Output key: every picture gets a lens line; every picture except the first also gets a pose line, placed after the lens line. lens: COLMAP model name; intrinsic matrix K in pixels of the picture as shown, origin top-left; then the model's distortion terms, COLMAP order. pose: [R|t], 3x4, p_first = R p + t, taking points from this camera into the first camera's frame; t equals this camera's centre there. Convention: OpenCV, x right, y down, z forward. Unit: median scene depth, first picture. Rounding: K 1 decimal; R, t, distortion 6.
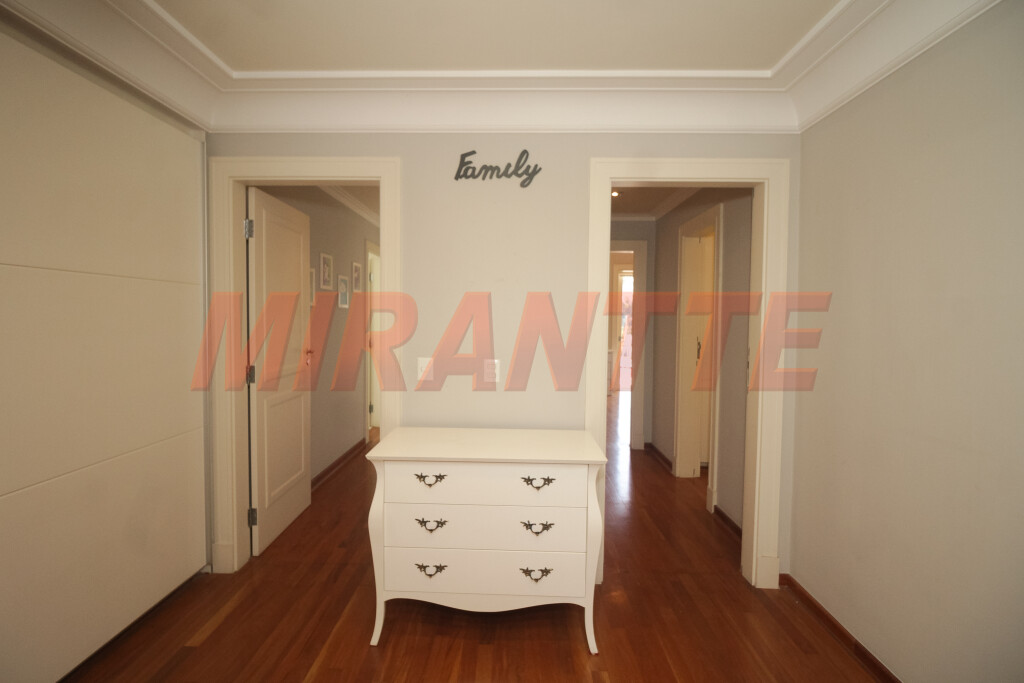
lens RADIAL K [[472.5, 0, 517.4], [0, 472.5, 341.2], [0, 0, 1]] dist [-0.009475, -0.006149]
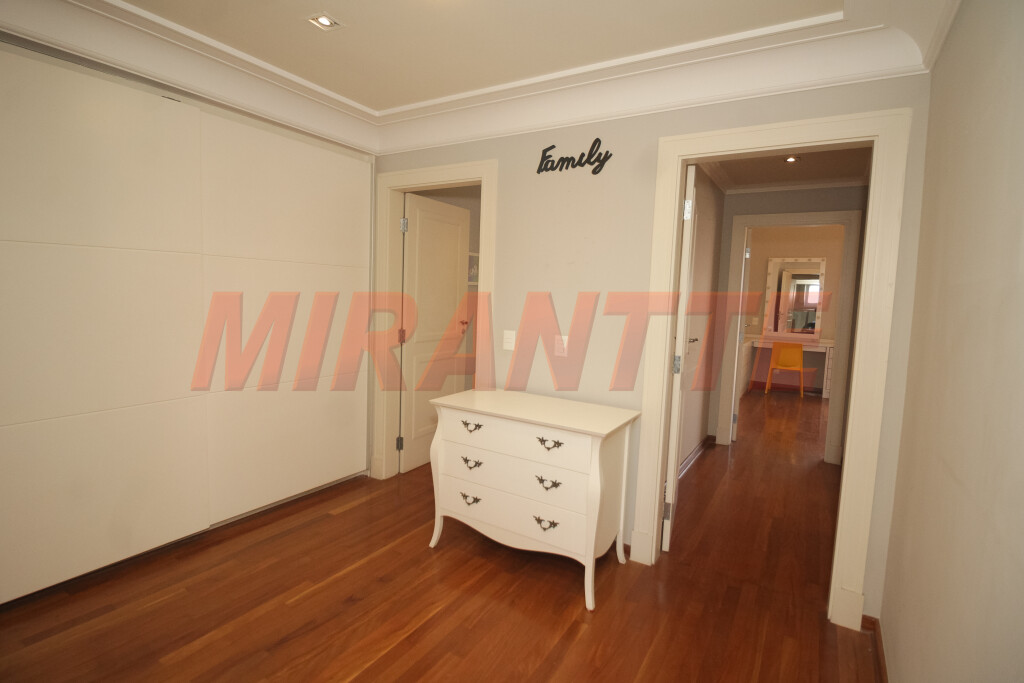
lens RADIAL K [[472.5, 0, 501.0], [0, 472.5, 338.1], [0, 0, 1]] dist [-0.009475, -0.006149]
pose [[0.871978, 0.067569, -0.484860, 0.365305], [-0.051658, 0.997599, 0.046123, 0.001118], [0.486813, -0.015171, 0.873375, -0.028073]]
